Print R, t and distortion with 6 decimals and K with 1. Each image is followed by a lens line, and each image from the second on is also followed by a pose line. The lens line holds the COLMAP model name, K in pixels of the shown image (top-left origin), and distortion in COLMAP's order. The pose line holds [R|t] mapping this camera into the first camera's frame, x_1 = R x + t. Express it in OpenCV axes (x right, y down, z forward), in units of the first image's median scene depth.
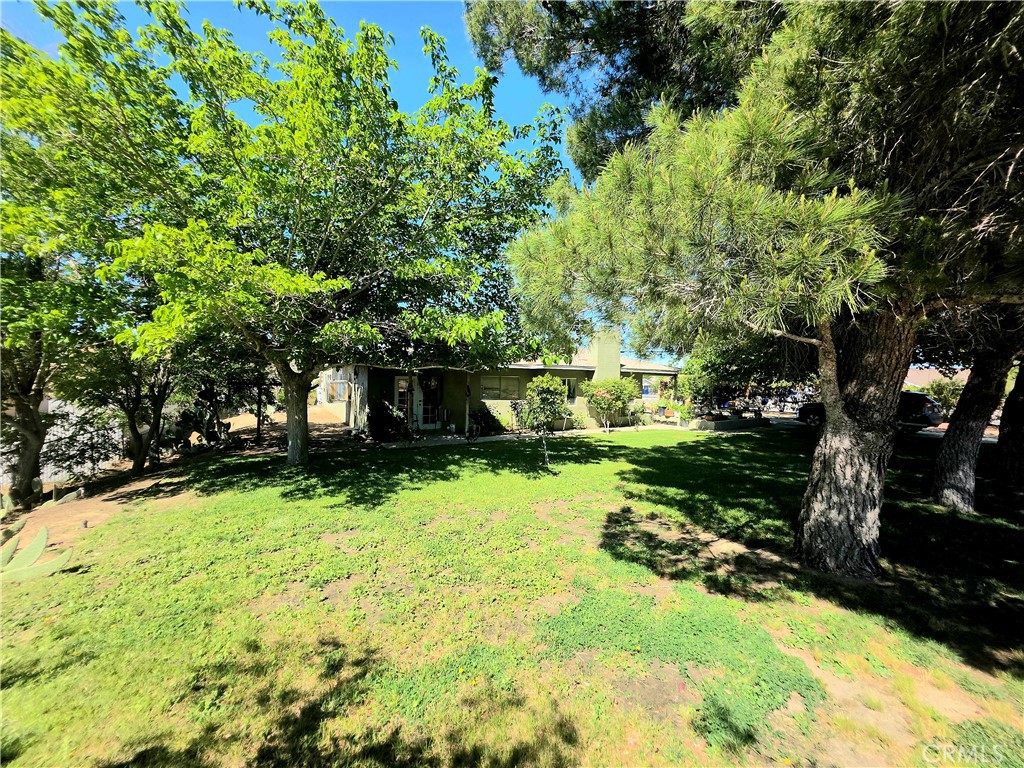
lens RADIAL K [[405.6, 0, 512.0], [0, 405.6, 384.0], [0, 0, 1]] dist [-0.000636, 0.000354]
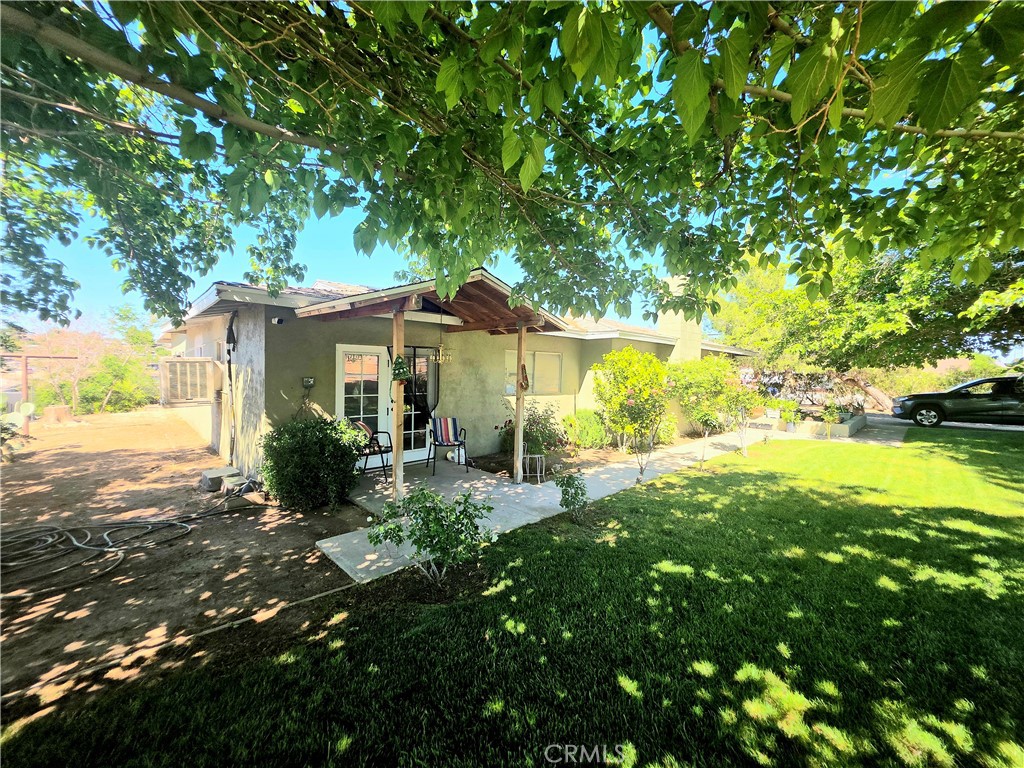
lens RADIAL K [[405.6, 0, 512.0], [0, 405.6, 384.0], [0, 0, 1]] dist [-0.000636, 0.000354]
pose [[0.974406, -0.007955, 0.224656, -0.191990], [0.003426, 0.999783, 0.020542, 0.013273], [-0.224771, -0.019247, 0.974222, 0.511310]]
